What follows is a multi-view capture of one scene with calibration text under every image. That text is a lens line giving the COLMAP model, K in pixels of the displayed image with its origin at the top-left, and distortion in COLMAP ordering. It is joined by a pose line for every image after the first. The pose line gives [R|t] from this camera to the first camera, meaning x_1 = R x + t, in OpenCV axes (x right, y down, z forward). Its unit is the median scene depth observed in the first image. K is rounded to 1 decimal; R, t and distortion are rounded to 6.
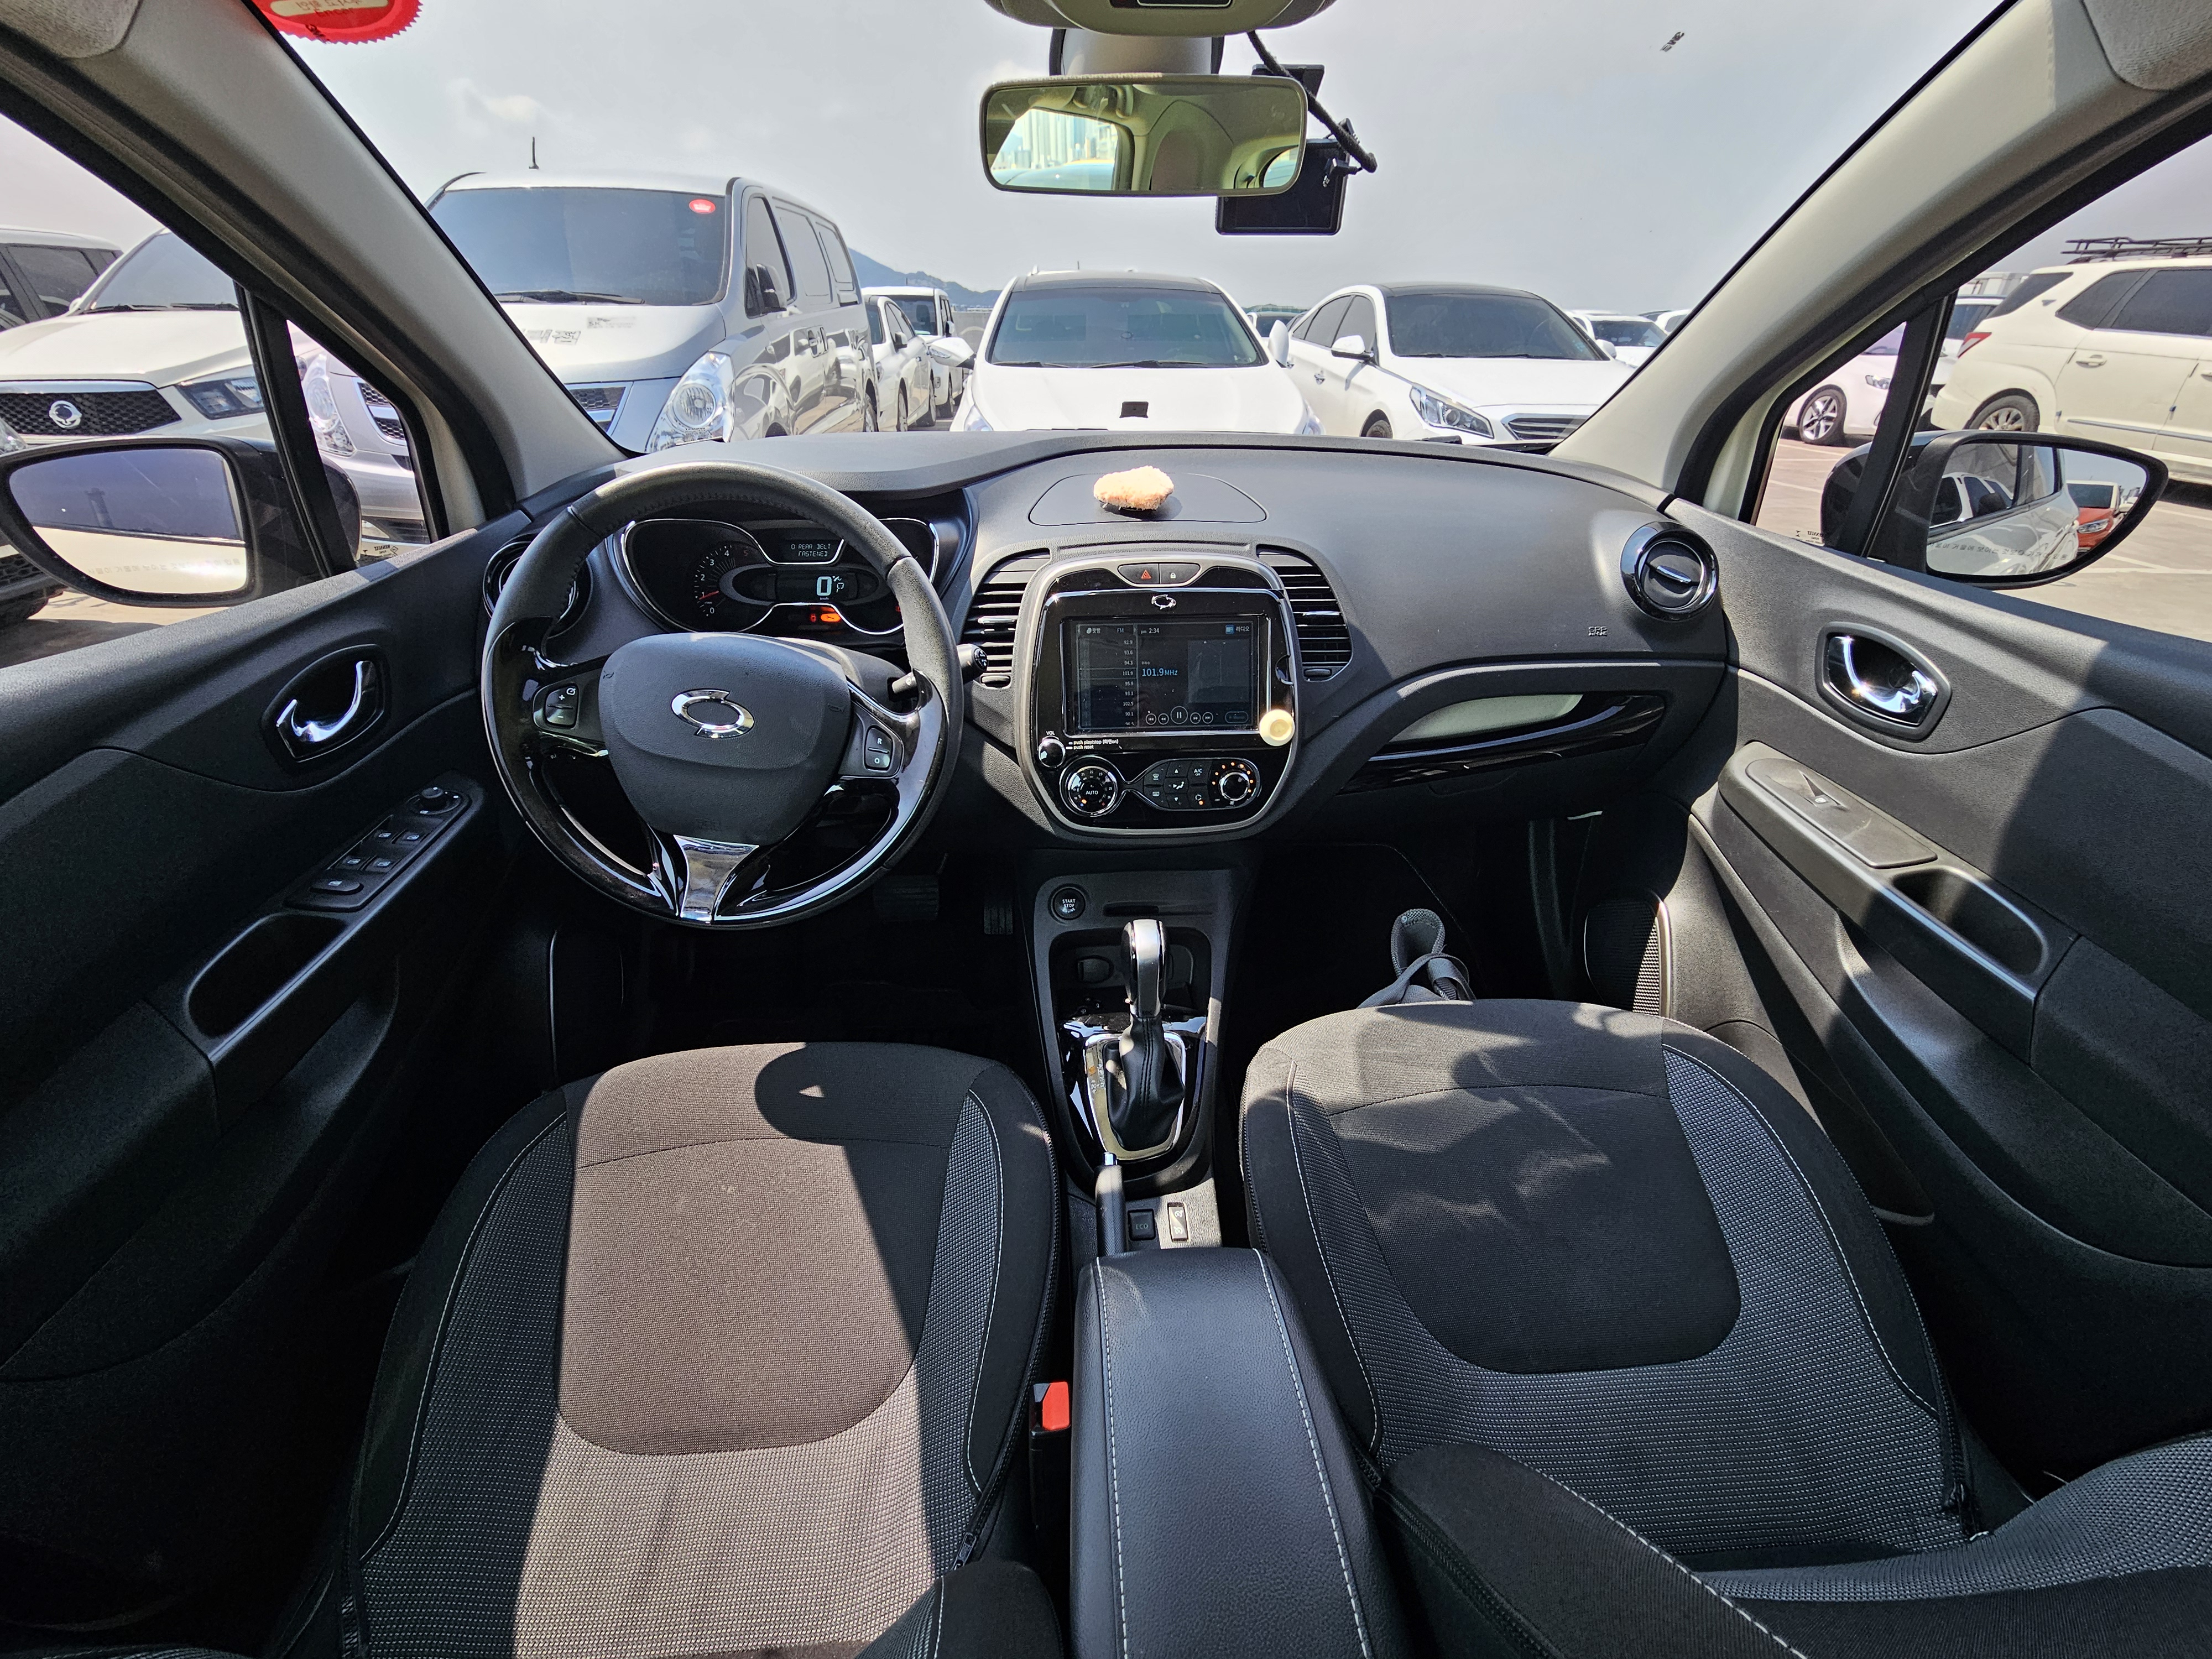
lens RADIAL K [[912.5, 0, 1112.7], [0, 912.5, 847.2], [0, 0, 1]] dist [-0.000992, 0.000548]
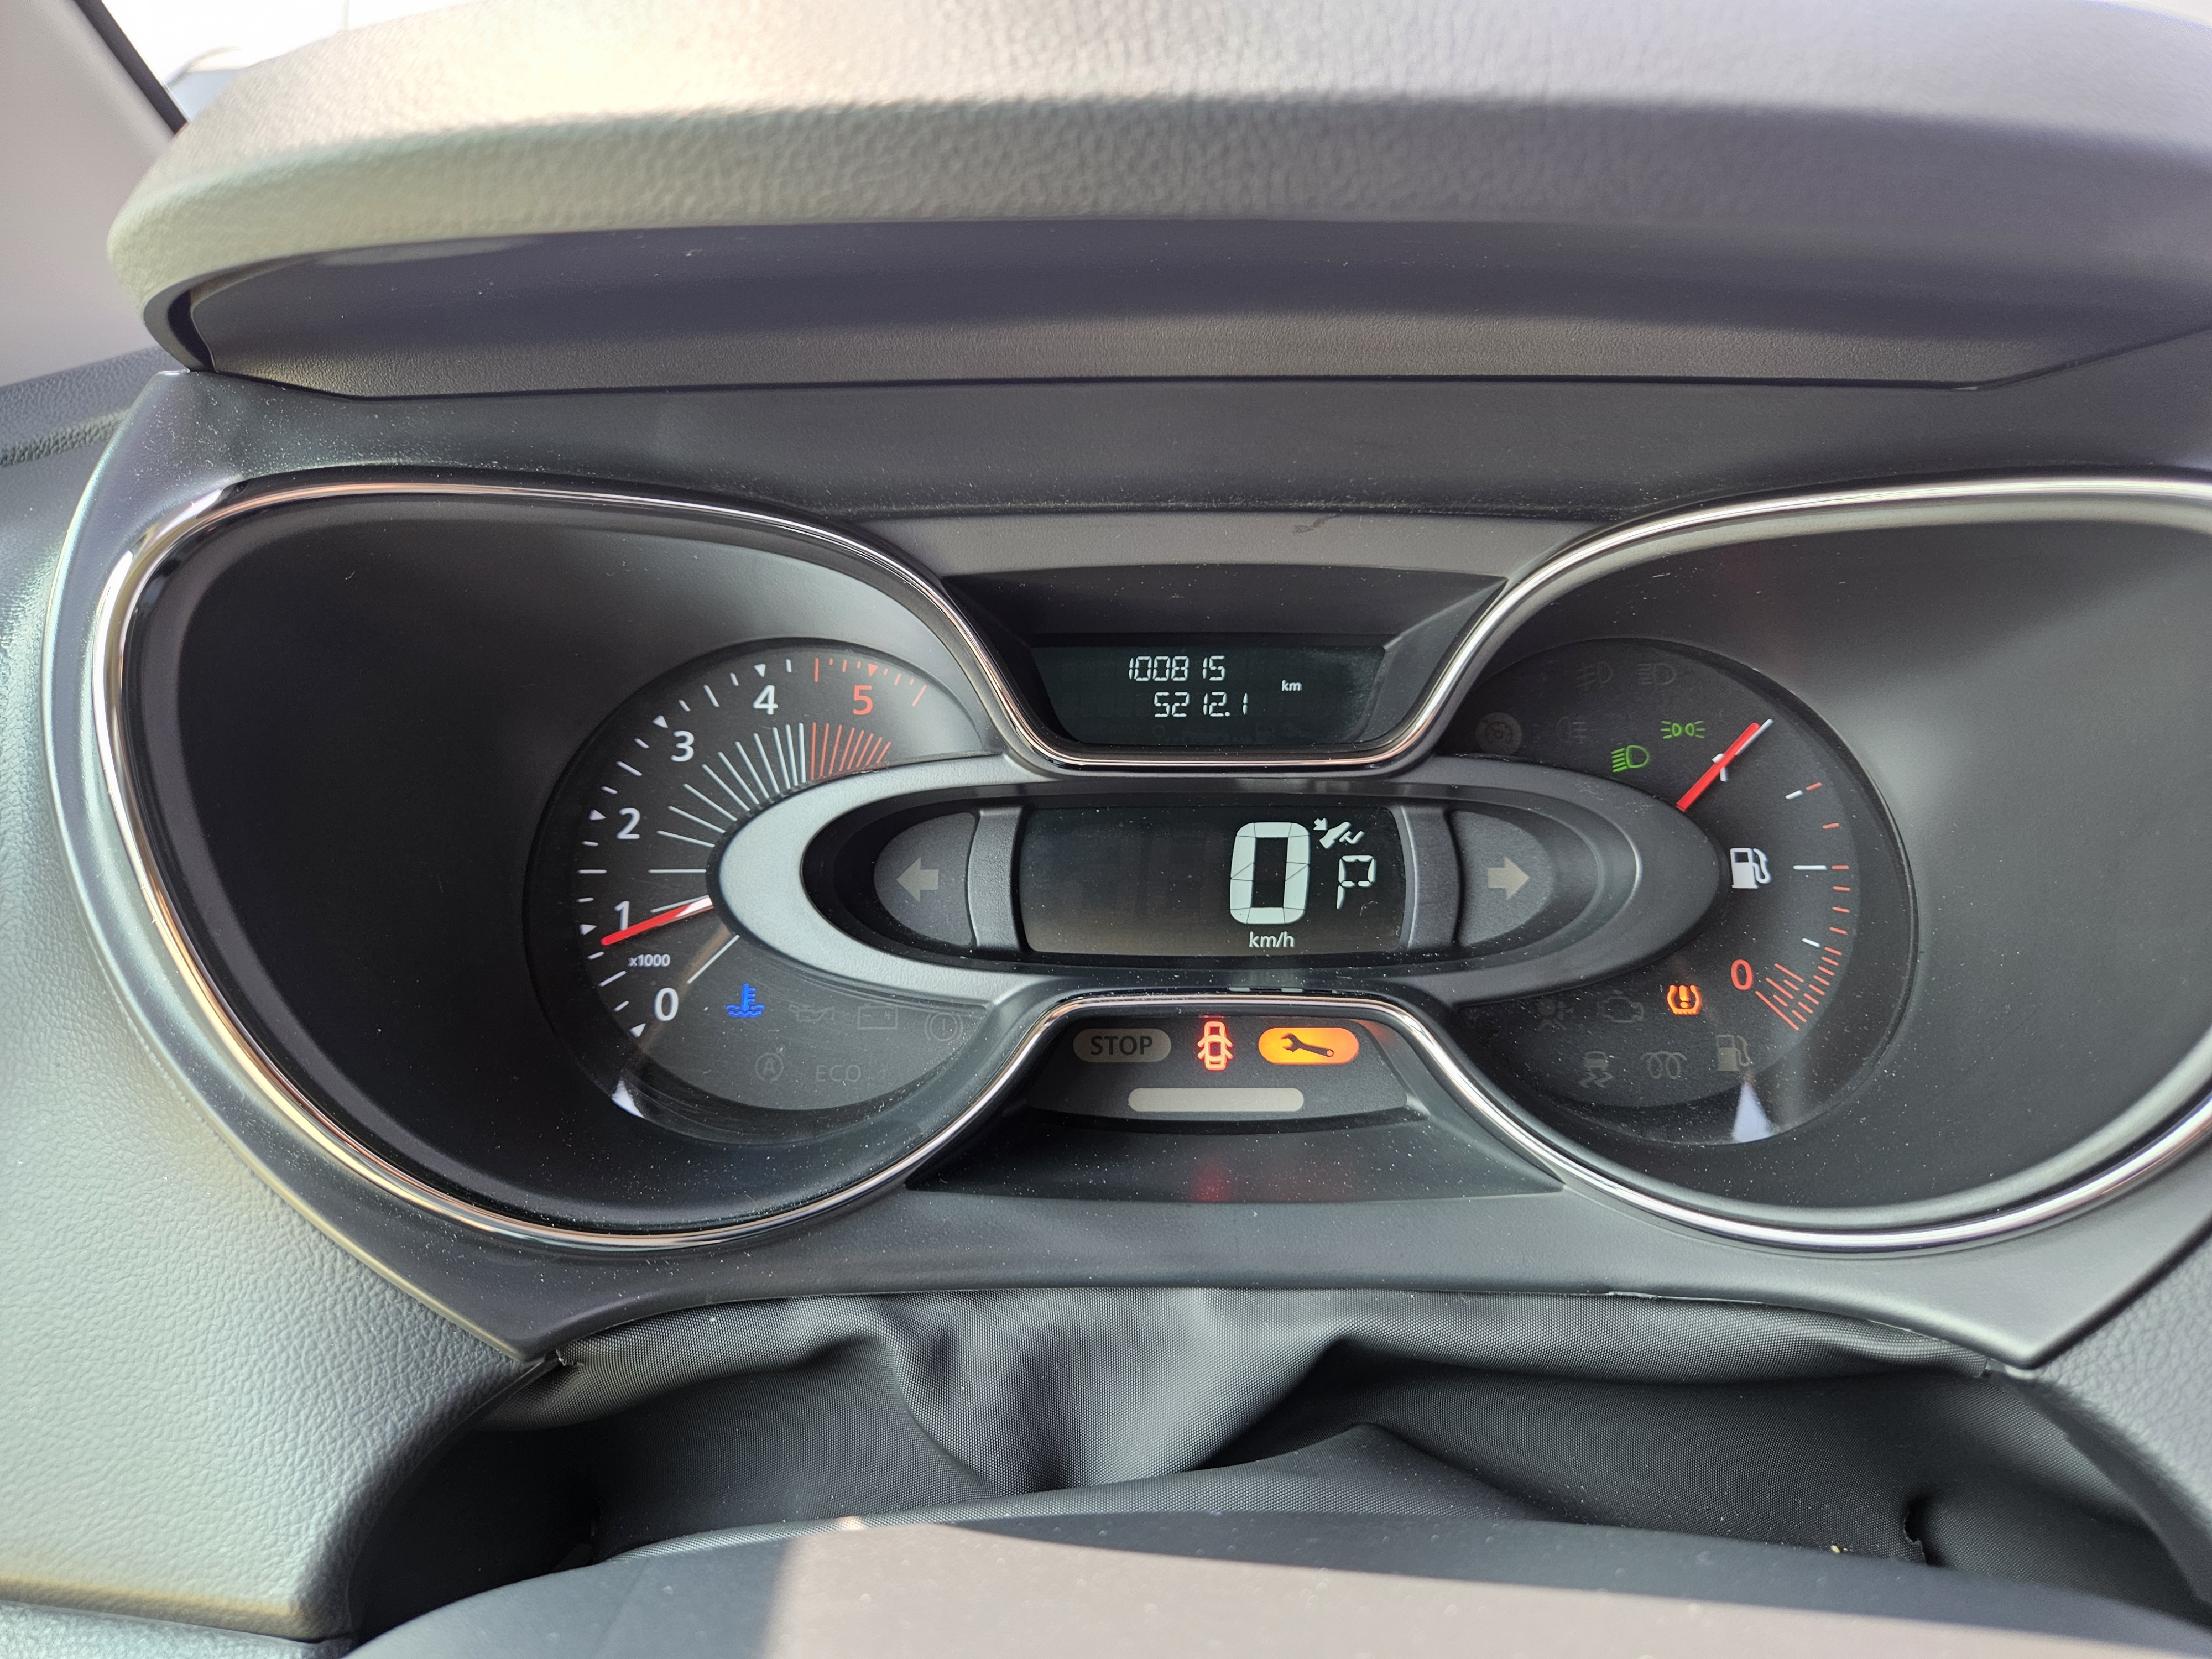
lens RADIAL K [[1482.7, 0, 1125.1], [0, 1482.7, 841.7], [0, 0, 1]] dist [0.061917, -0.043852]
pose [[0.998290, 0.008553, -0.057829, -0.355399], [-0.020373, 0.978123, -0.207029, -0.248480], [0.054794, 0.207853, 0.976624, 0.763159]]
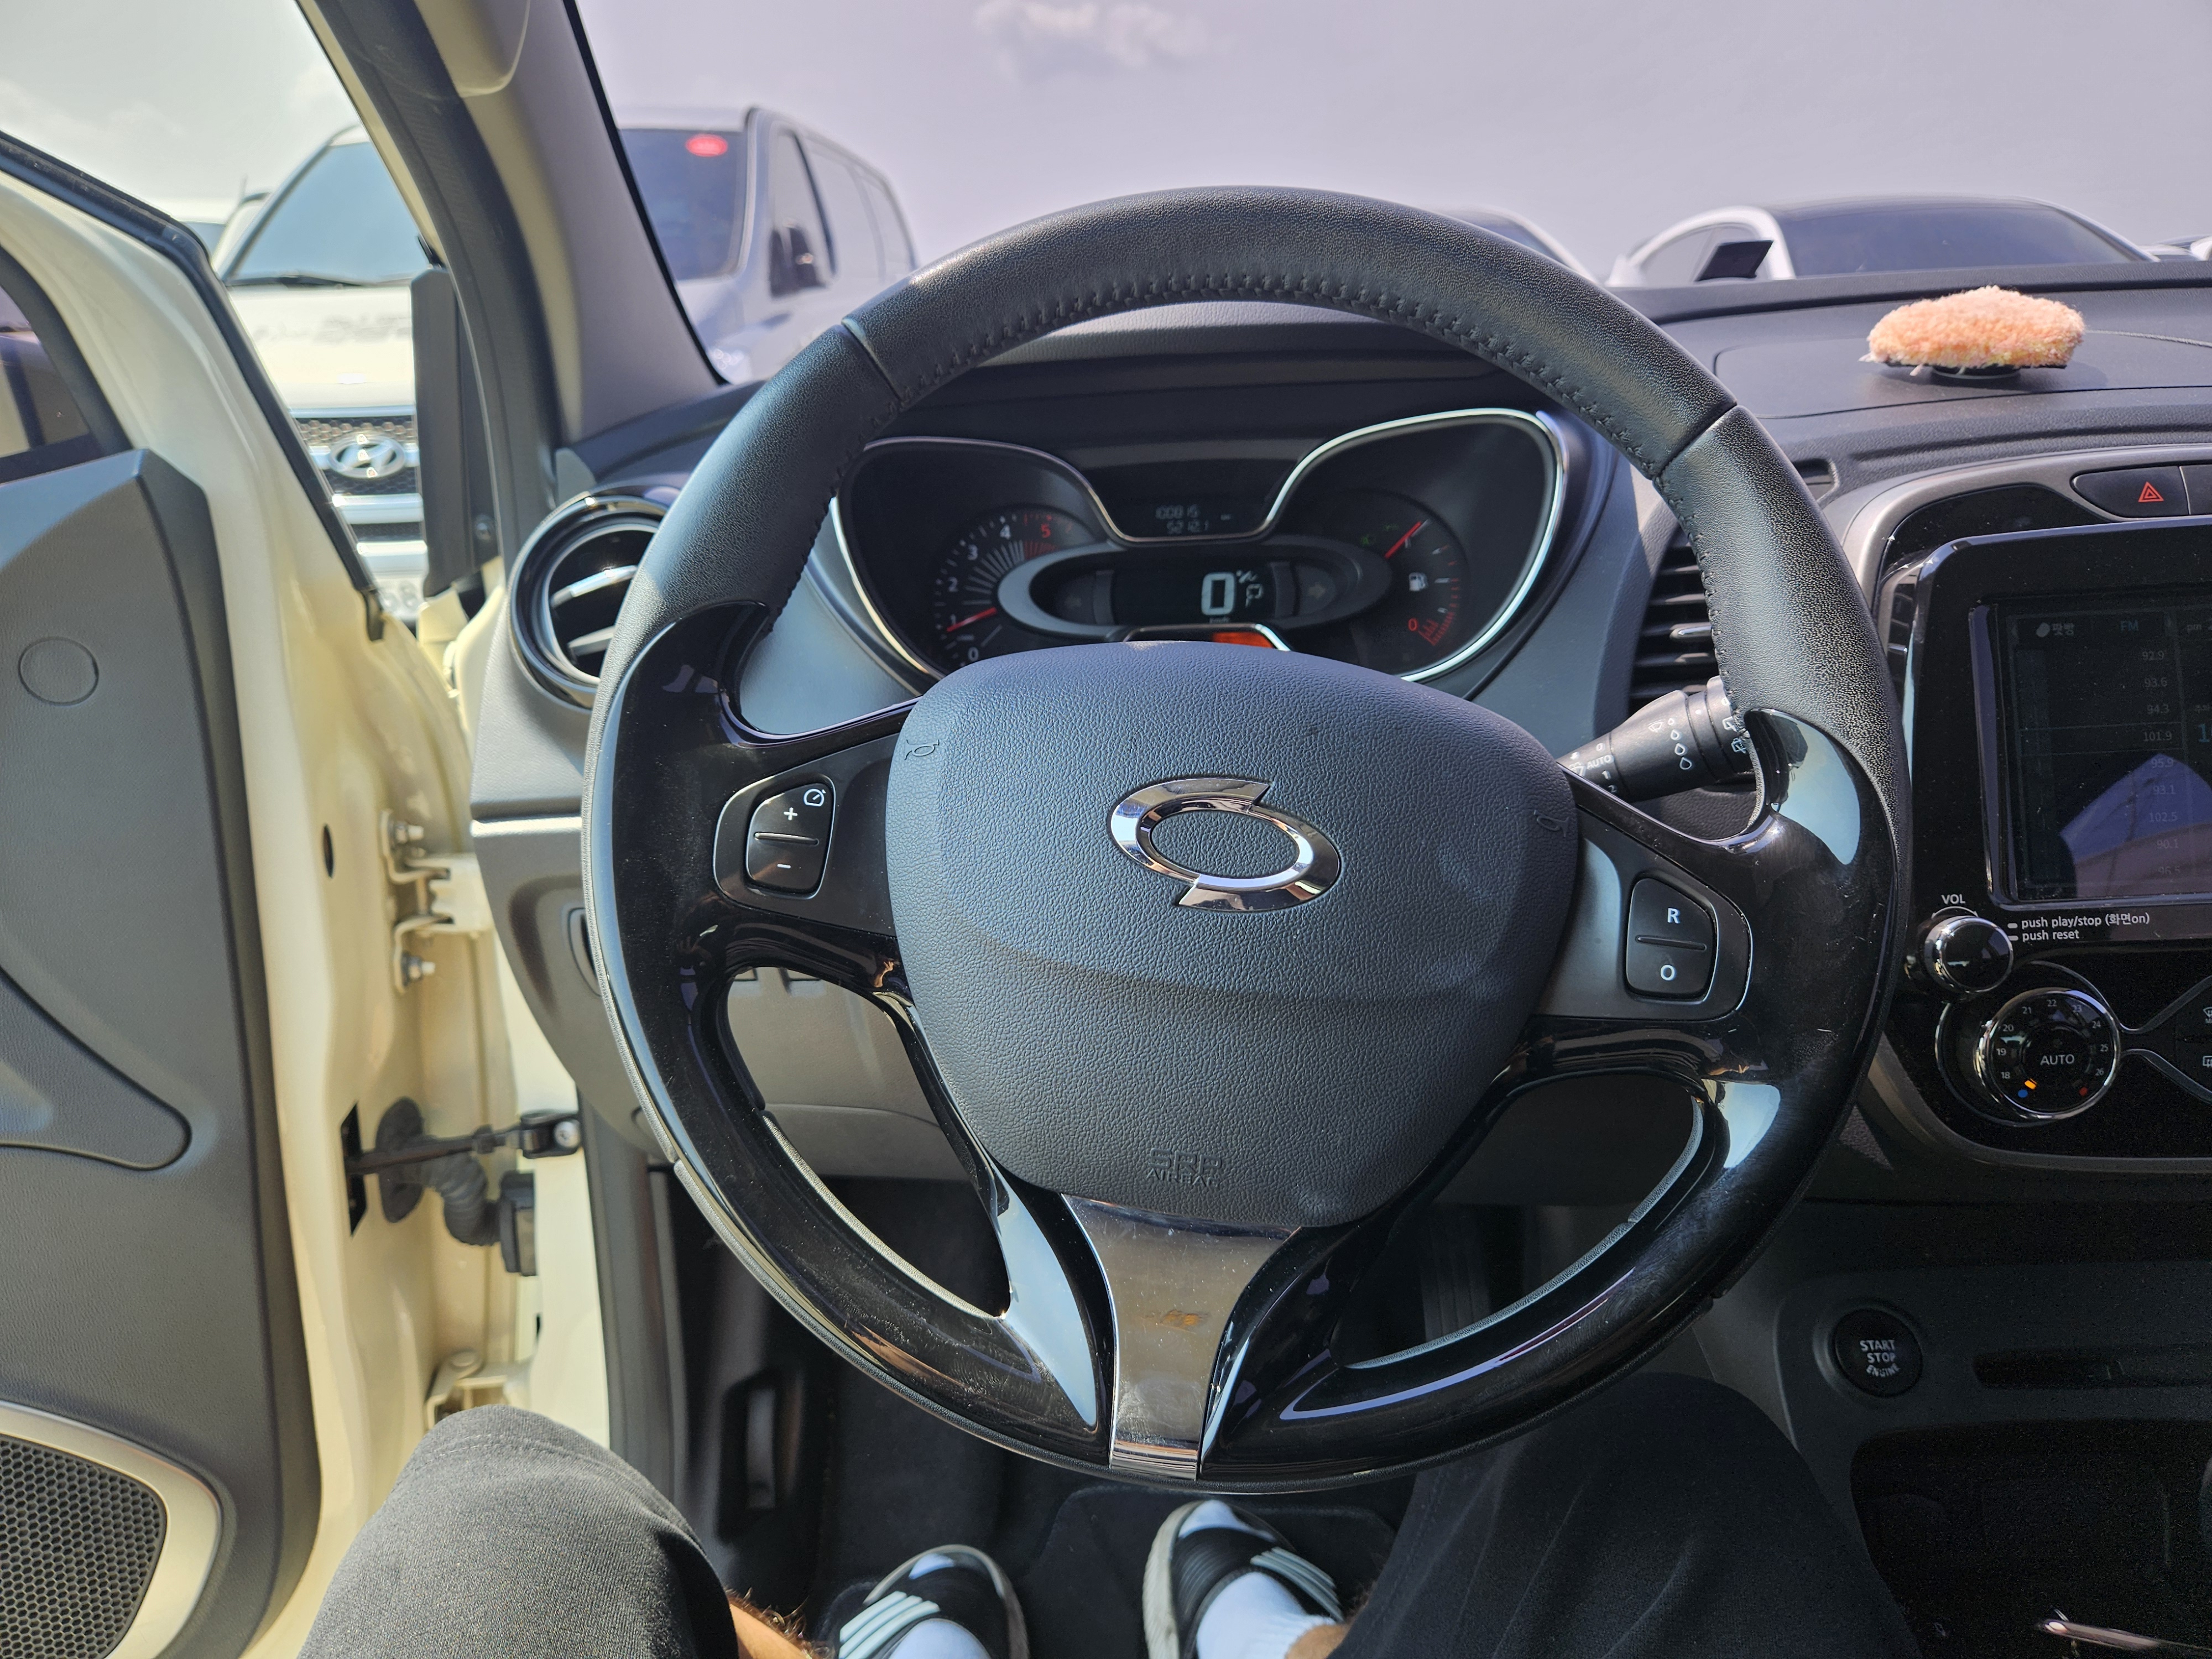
lens RADIAL K [[1482.7, 0, 1094.7], [0, 1482.7, 845.3], [0, 0, 1]] dist [0.061917, -0.043852]
pose [[0.995064, -0.026235, -0.095709, -0.335882], [0.006689, 0.979961, -0.199077, -0.025579], [0.099014, 0.197454, 0.975299, 0.342537]]
